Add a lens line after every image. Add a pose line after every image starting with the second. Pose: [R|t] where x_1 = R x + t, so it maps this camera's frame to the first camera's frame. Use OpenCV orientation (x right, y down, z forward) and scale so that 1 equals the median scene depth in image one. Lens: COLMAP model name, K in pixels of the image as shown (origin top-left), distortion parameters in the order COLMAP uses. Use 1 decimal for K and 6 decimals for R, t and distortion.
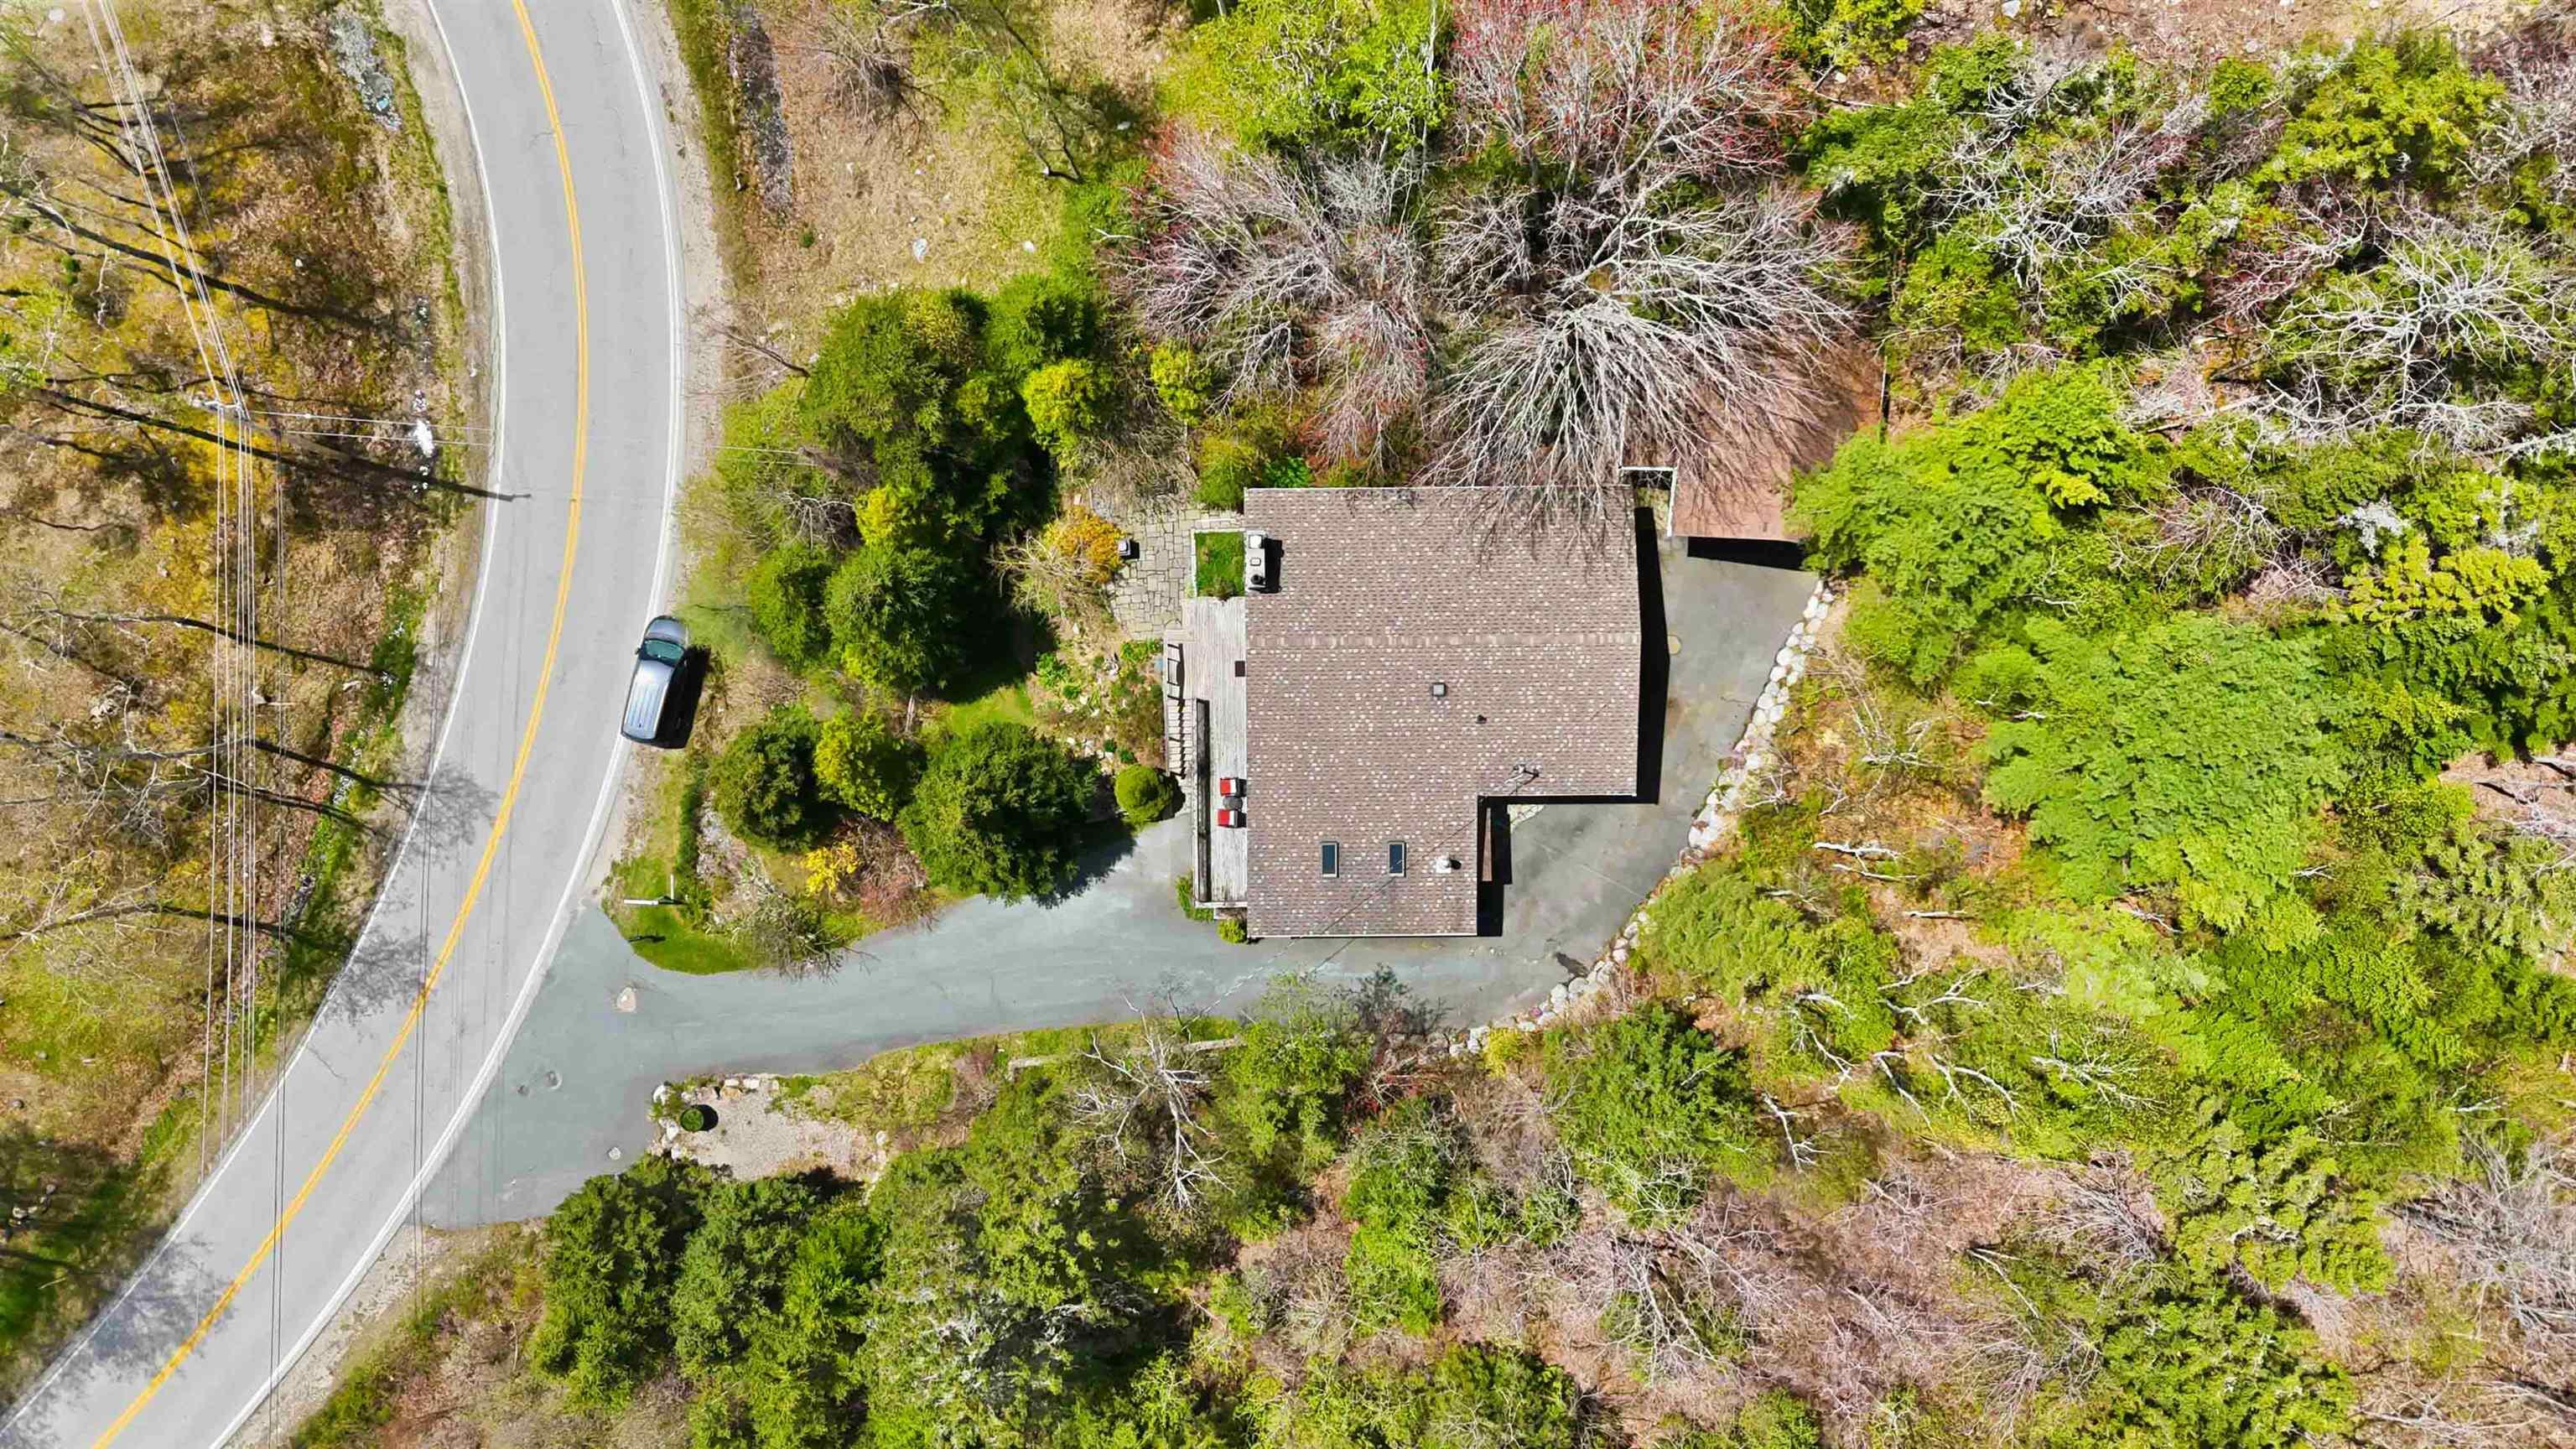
lens RADIAL K [[1802.2, 0, 1288.0], [0, 1802.2, 724.5], [0, 0, 1]] dist [0.066332, -0.061293]
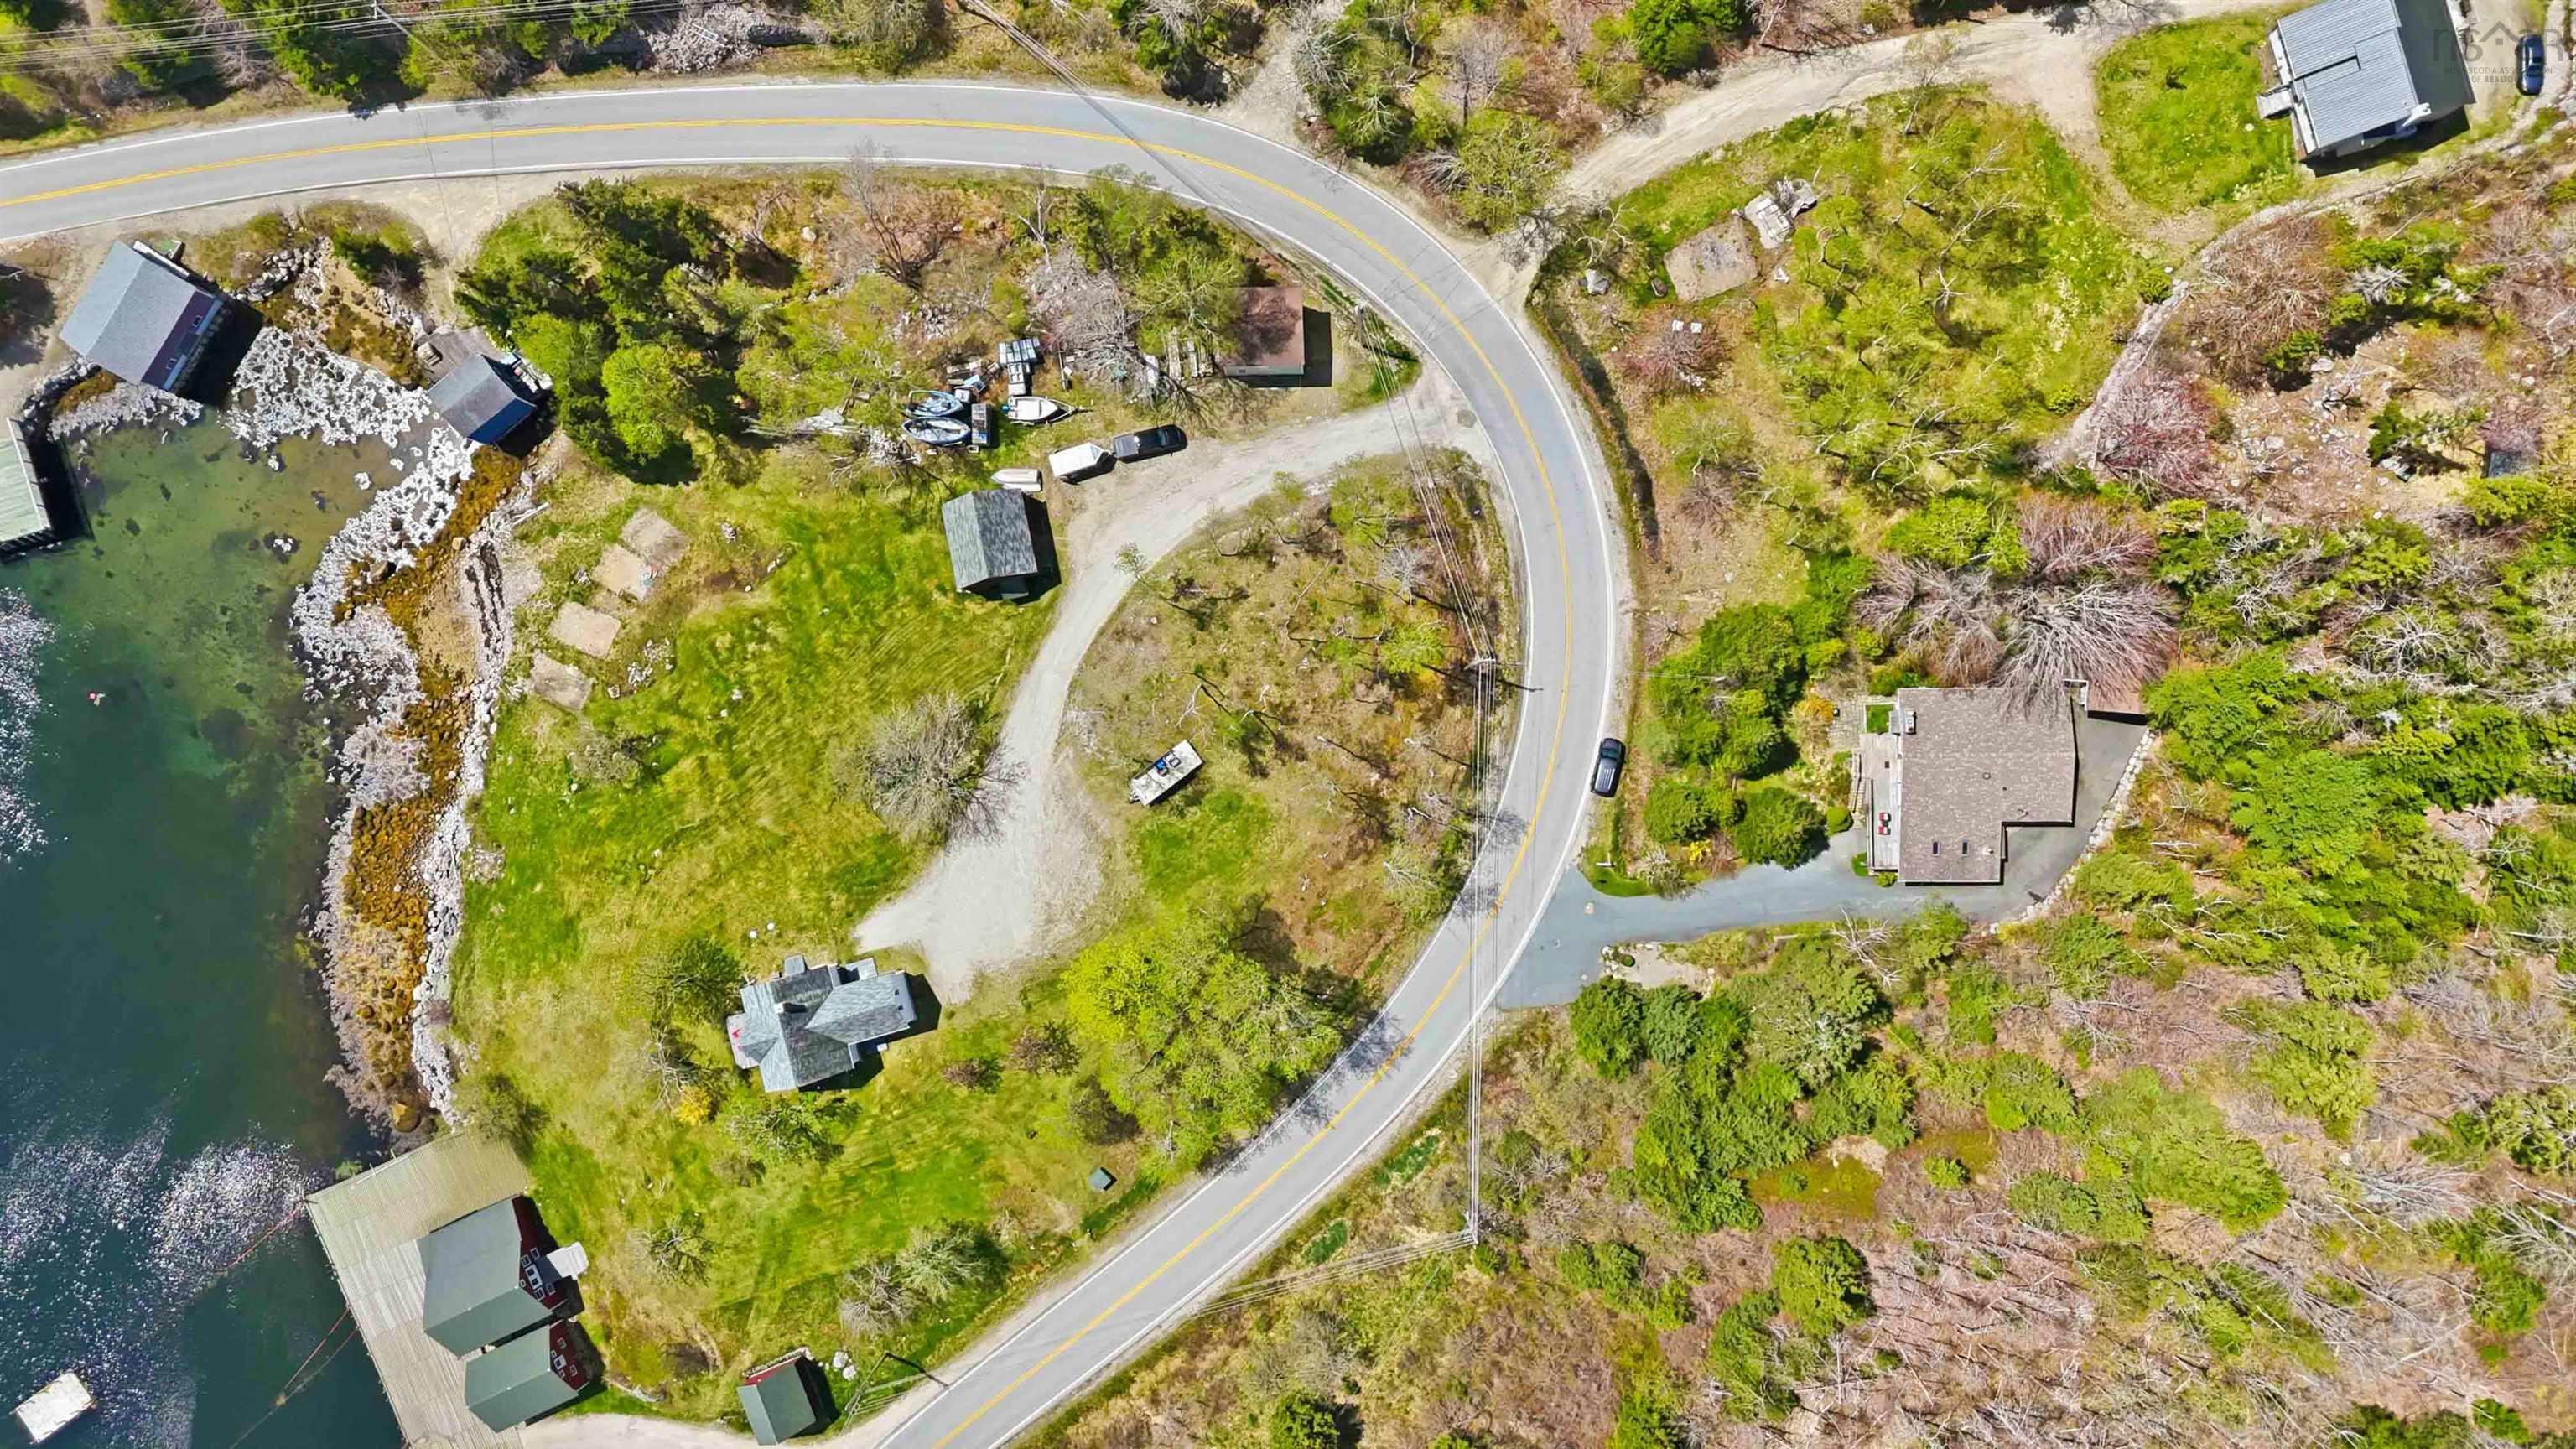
lens RADIAL K [[1802.2, 0, 1288.0], [0, 1802.2, 724.5], [0, 0, 1]] dist [0.066332, -0.061293]
pose [[0.997689, 0.003734, -0.067840, -0.627690], [-0.004961, 0.999827, -0.017935, -0.037468], [0.067762, 0.018230, 0.997535, -1.350940]]
